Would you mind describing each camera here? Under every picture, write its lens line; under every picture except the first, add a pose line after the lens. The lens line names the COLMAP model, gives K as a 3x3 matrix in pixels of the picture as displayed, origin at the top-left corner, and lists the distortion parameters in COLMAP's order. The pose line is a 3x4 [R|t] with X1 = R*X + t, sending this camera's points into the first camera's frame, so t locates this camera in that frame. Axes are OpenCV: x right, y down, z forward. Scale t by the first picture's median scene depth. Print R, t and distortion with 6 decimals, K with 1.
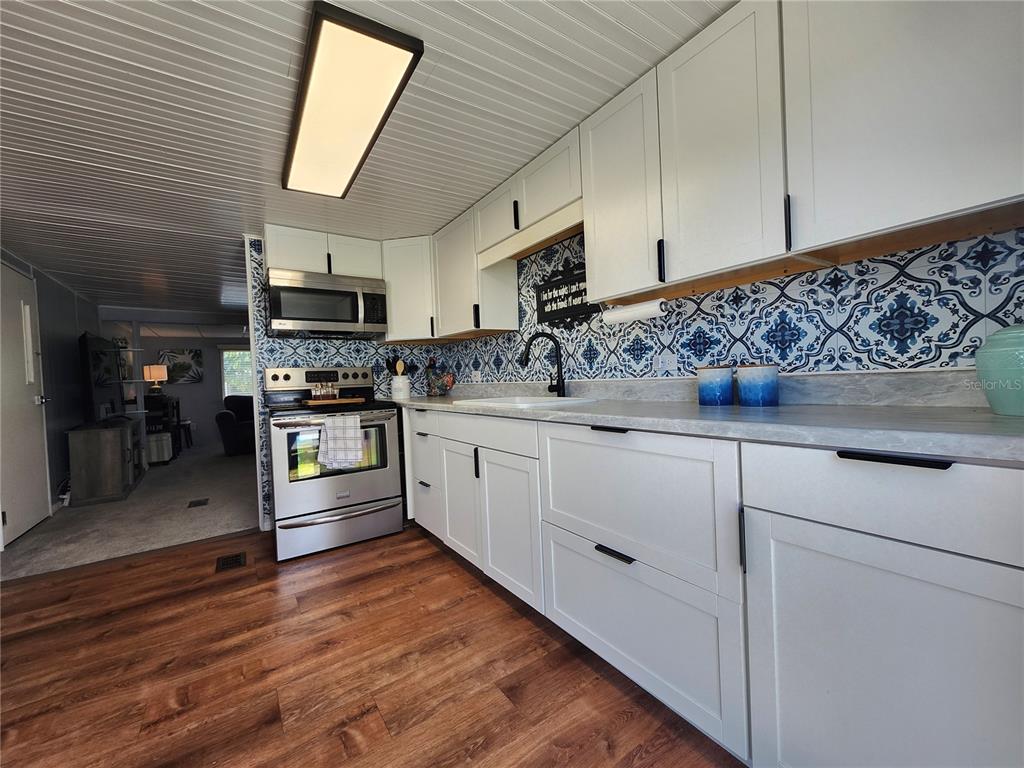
lens RADIAL K [[402.5, 0, 502.6], [0, 402.5, 383.8], [0, 0, 1]] dist [0.004024, -0.000242]
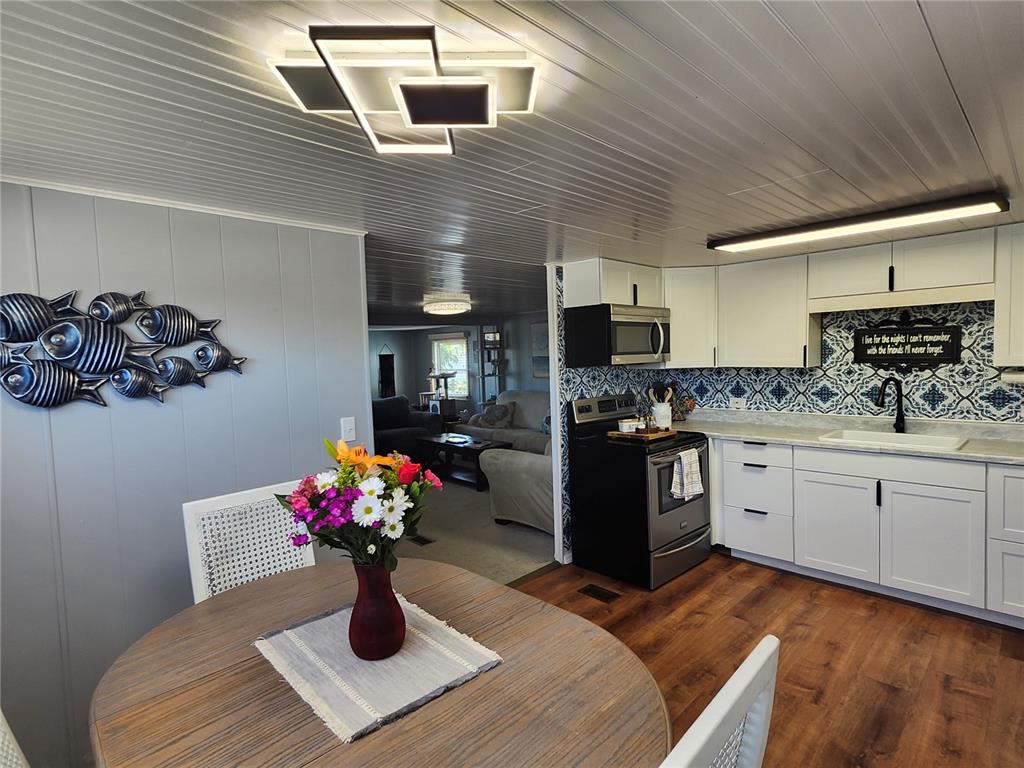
lens RADIAL K [[525.0, 0, 503.4], [0, 525.0, 387.1], [0, 0, 1]] dist [0.001381, 0.001737]
pose [[0.985463, -0.002276, 0.169875, -1.239973], [-0.004039, 0.999314, 0.036824, -0.149343], [-0.169842, -0.036975, 0.984777, -0.288445]]
